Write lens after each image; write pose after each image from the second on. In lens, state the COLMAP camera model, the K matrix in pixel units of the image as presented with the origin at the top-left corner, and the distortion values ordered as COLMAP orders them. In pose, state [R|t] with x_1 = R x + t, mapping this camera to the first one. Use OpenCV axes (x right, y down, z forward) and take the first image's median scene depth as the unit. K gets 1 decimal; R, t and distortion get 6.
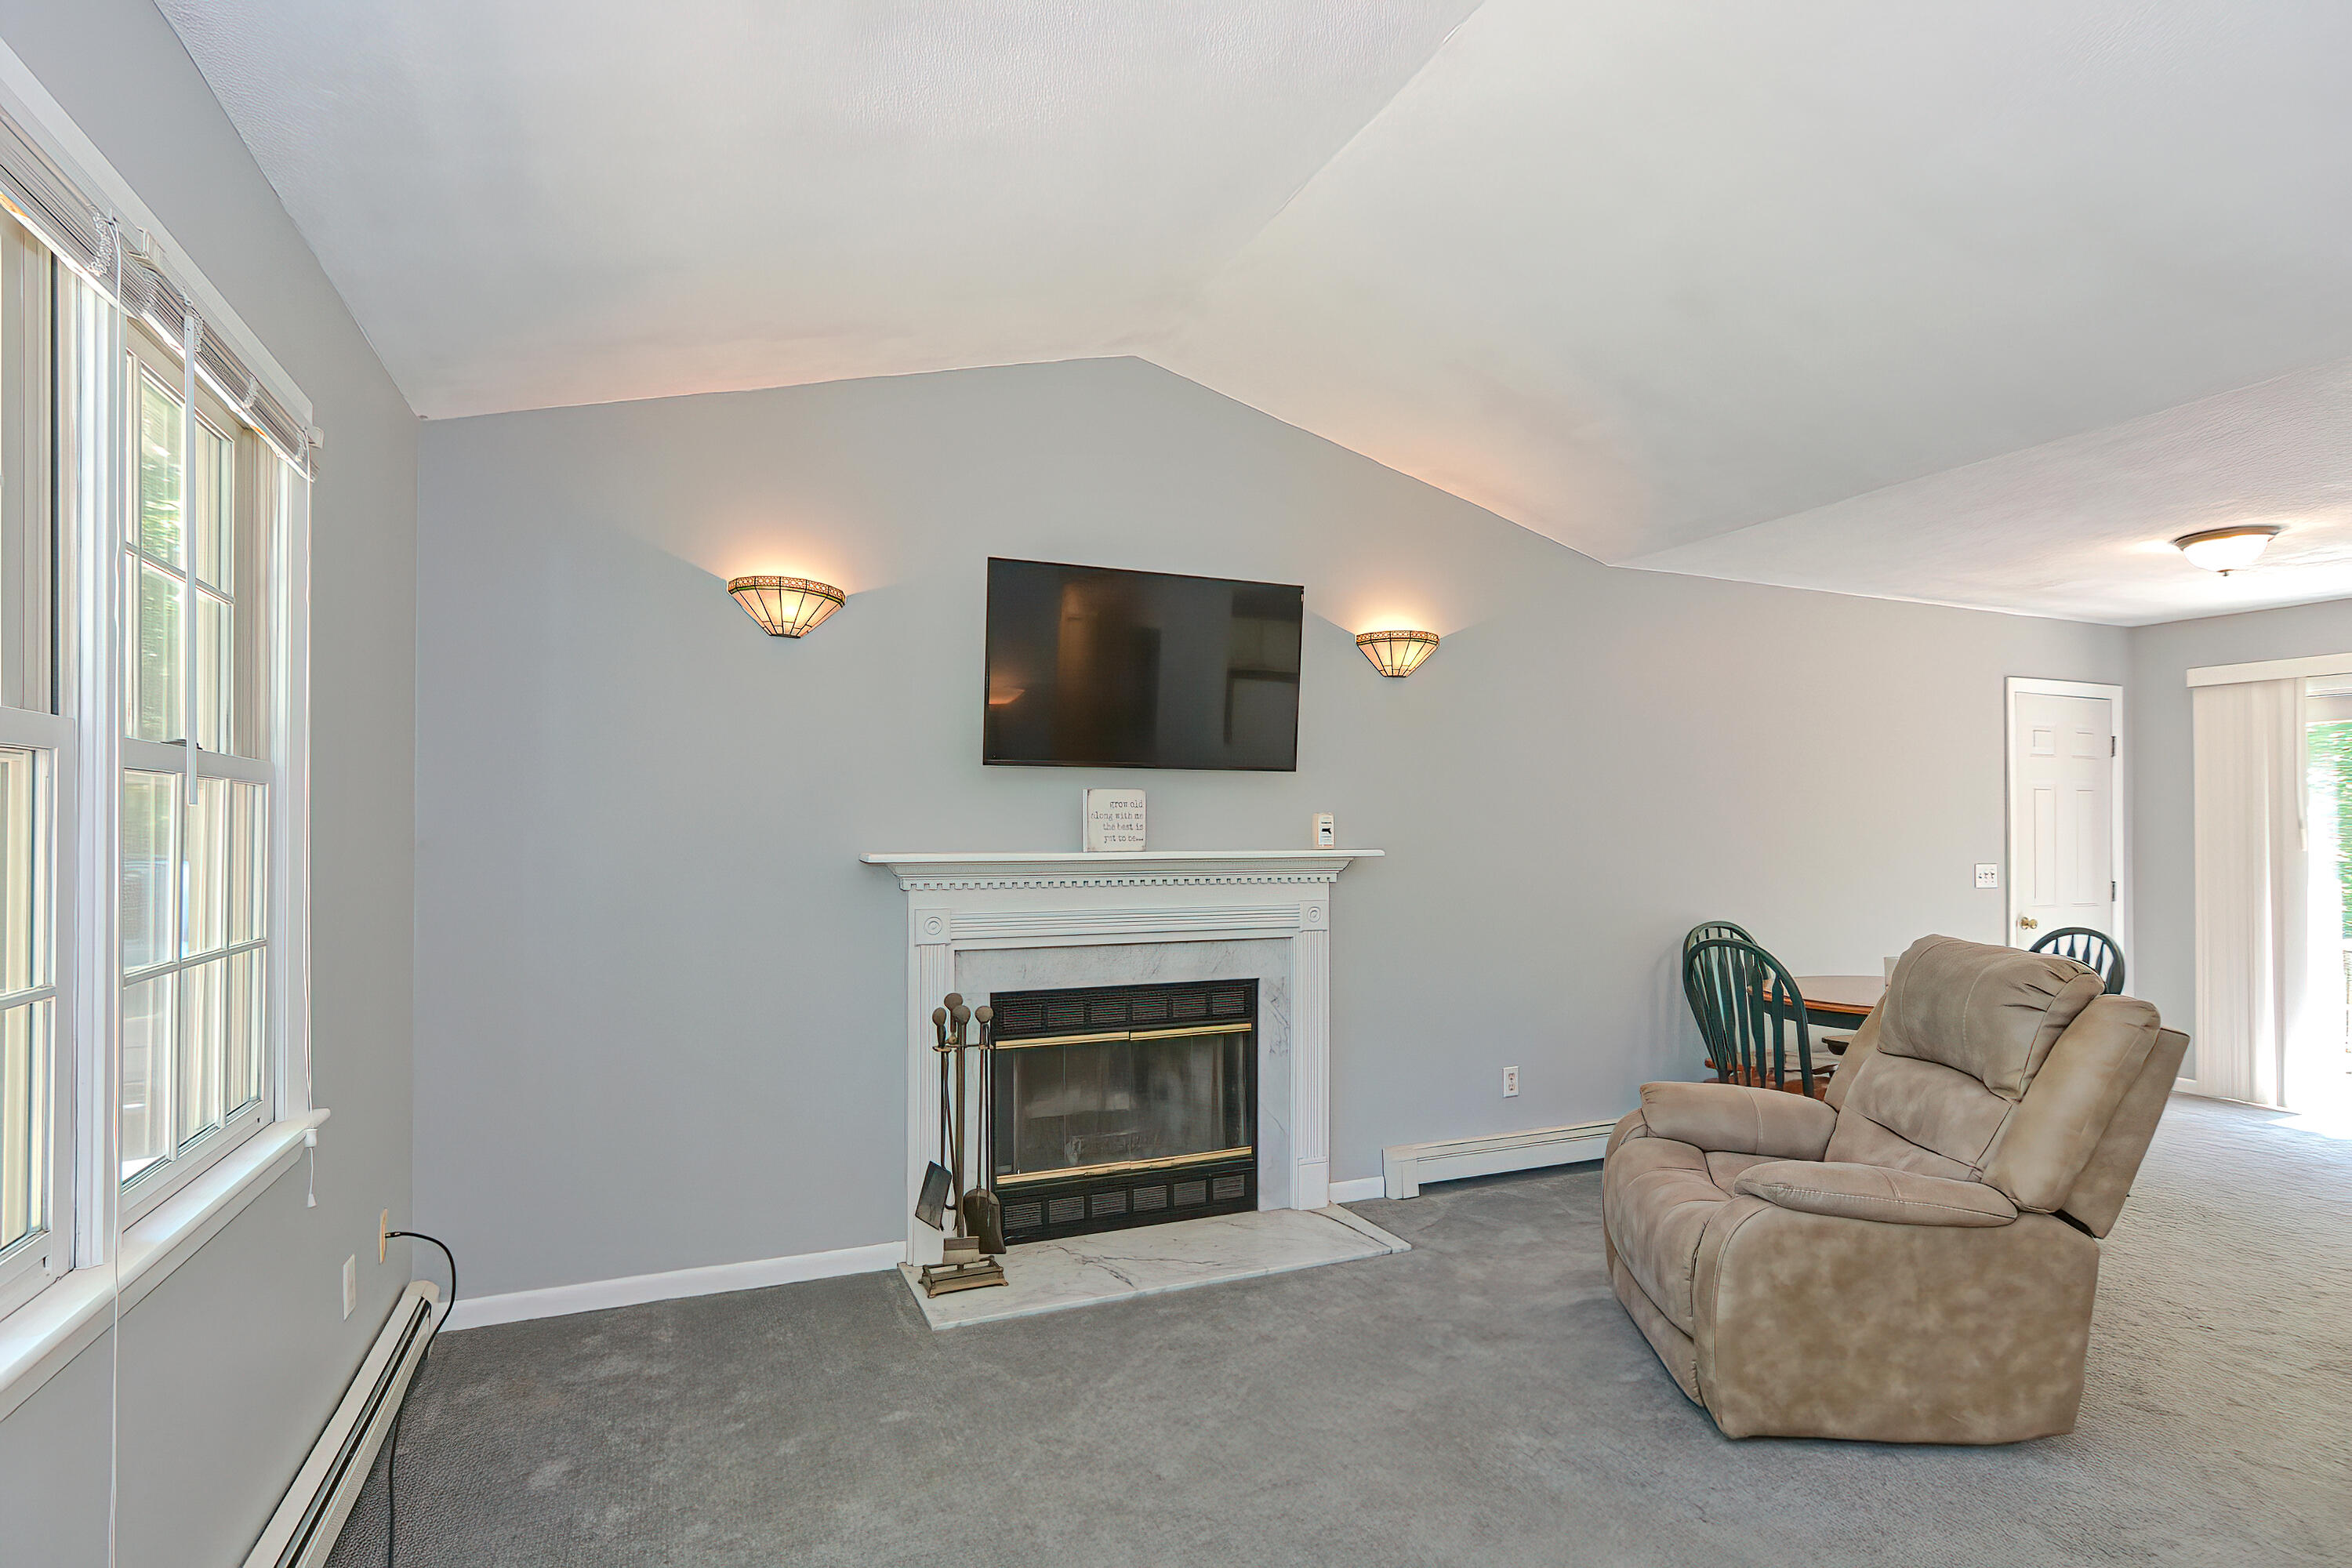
lens RADIAL K [[1142.8, 0, 1174.4], [0, 1142.8, 820.5], [0, 0, 1]] dist [-0.020514, 0.007062]
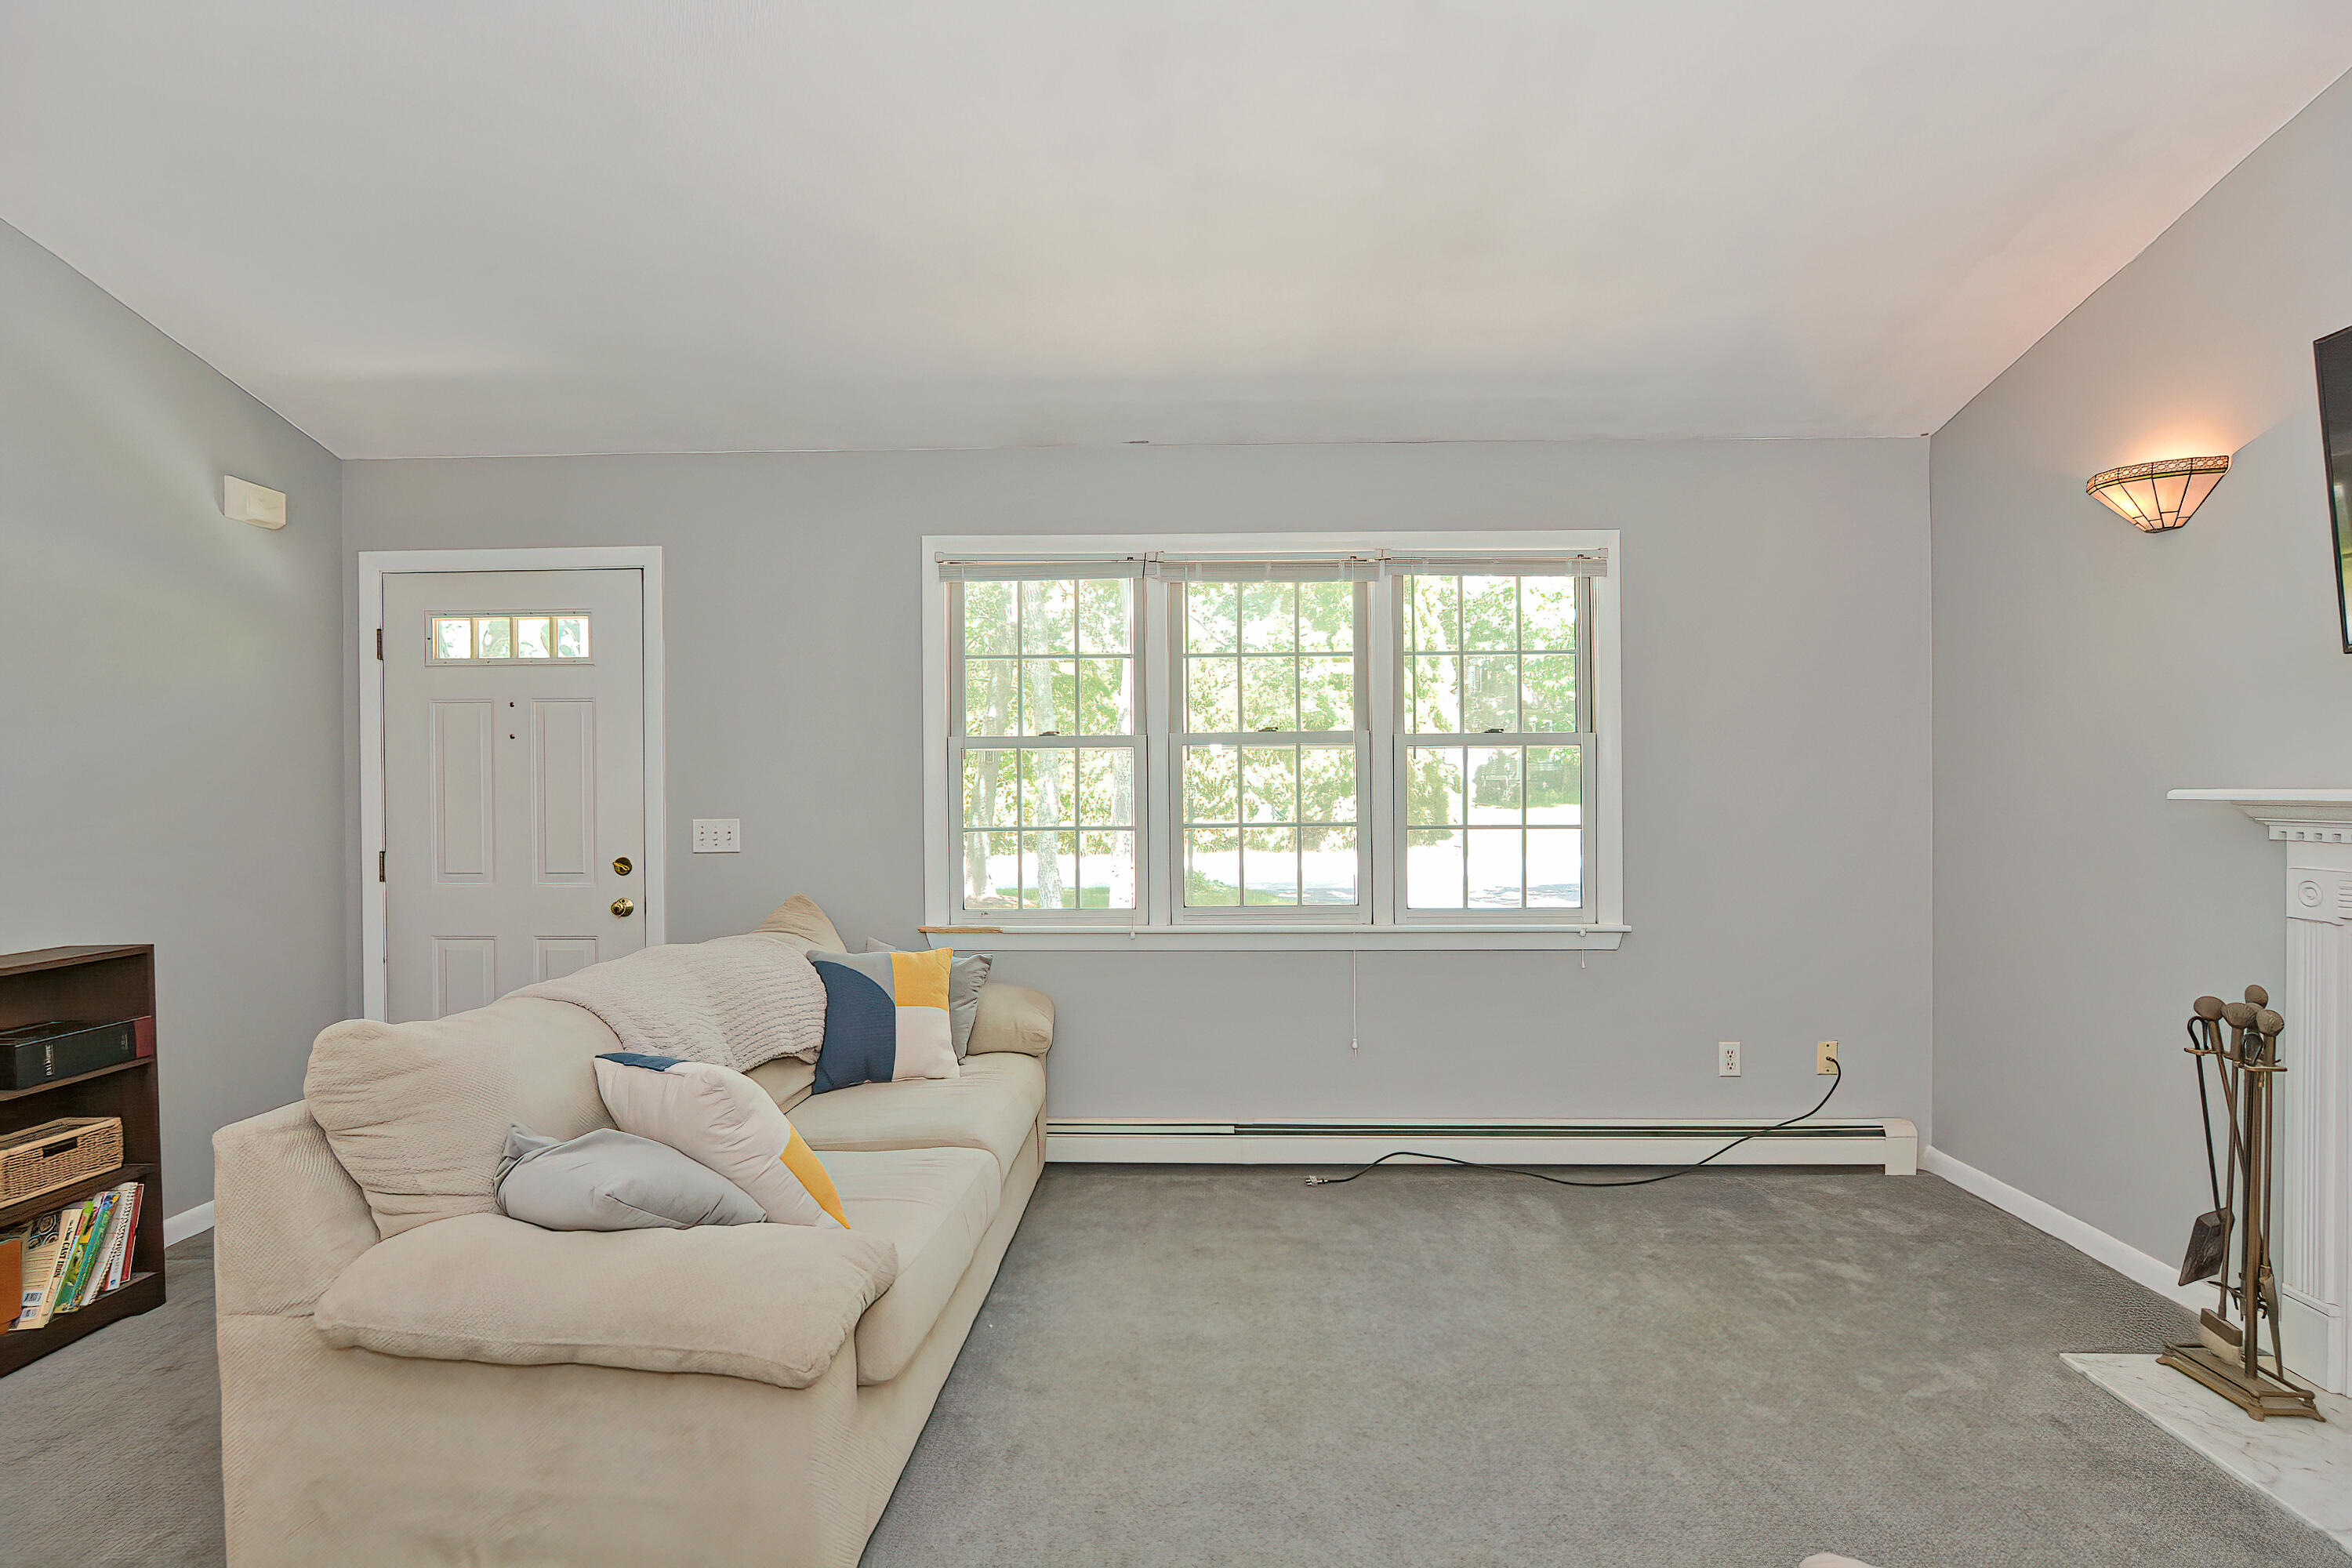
lens RADIAL K [[1142.8, 0, 1179.5], [0, 1142.8, 791.0], [0, 0, 1]] dist [-0.020514, 0.007062]
pose [[-0.412599, 0.003594, -0.910906, 0.777070], [0.014347, 0.999894, -0.002553, 0.023777], [0.910800, -0.014122, -0.412607, 0.729929]]
